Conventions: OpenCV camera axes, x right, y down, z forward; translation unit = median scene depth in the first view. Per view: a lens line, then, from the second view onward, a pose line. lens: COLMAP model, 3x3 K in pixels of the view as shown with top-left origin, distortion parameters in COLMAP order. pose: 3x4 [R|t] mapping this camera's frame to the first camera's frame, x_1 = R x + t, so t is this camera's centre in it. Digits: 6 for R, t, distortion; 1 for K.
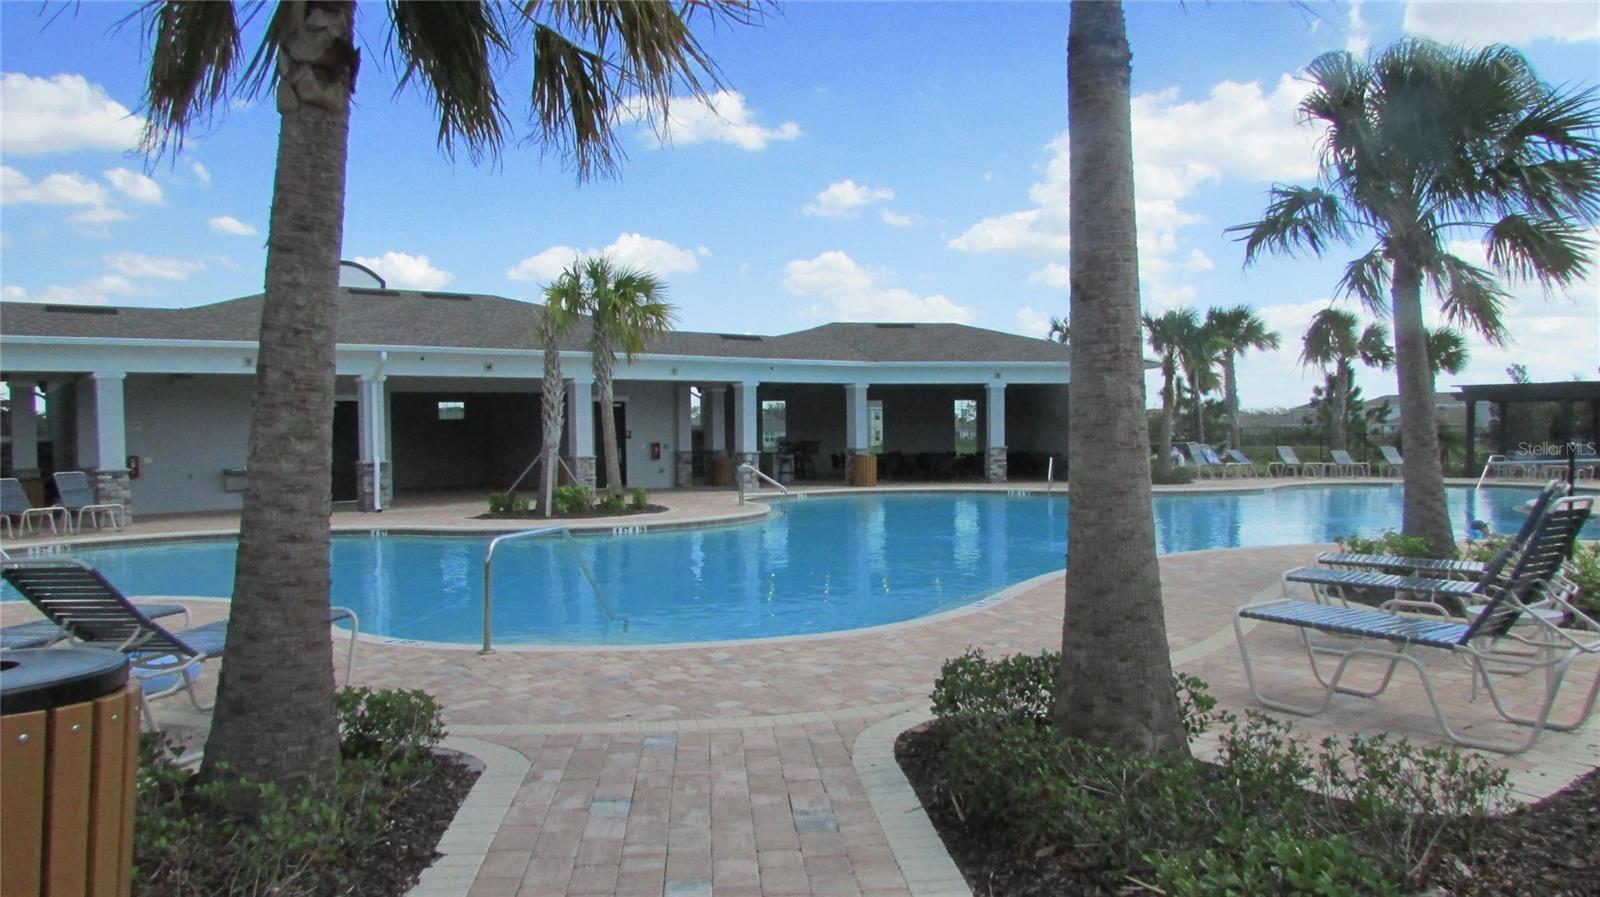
lens RADIAL K [[1142.8, 0, 799.7], [0, 1142.8, 447.7], [0, 0, 1]] dist [-0.008501, -0.001942]
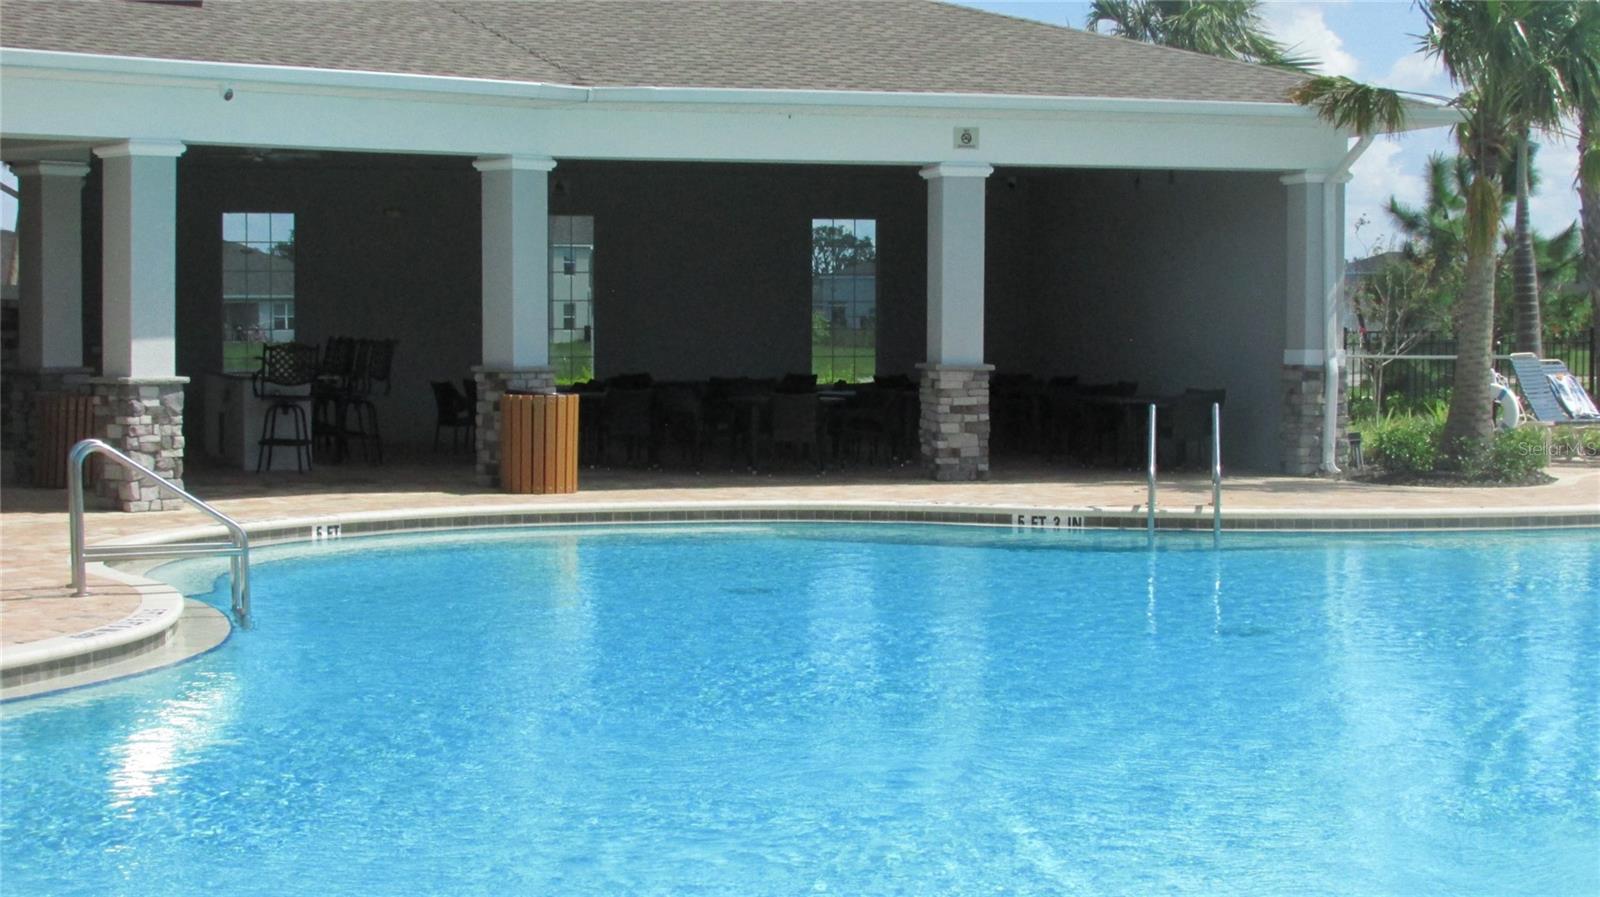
lens RADIAL K [[2648.9, 0, 802.1], [0, 2648.9, 440.6], [0, 0, 1]] dist [-0.126945, 0.000000]
pose [[0.987519, 0.000568, 0.157501, 0.014646], [-0.006411, 0.999310, 0.036593, -0.005995], [-0.157371, -0.037146, 0.986841, 0.285052]]
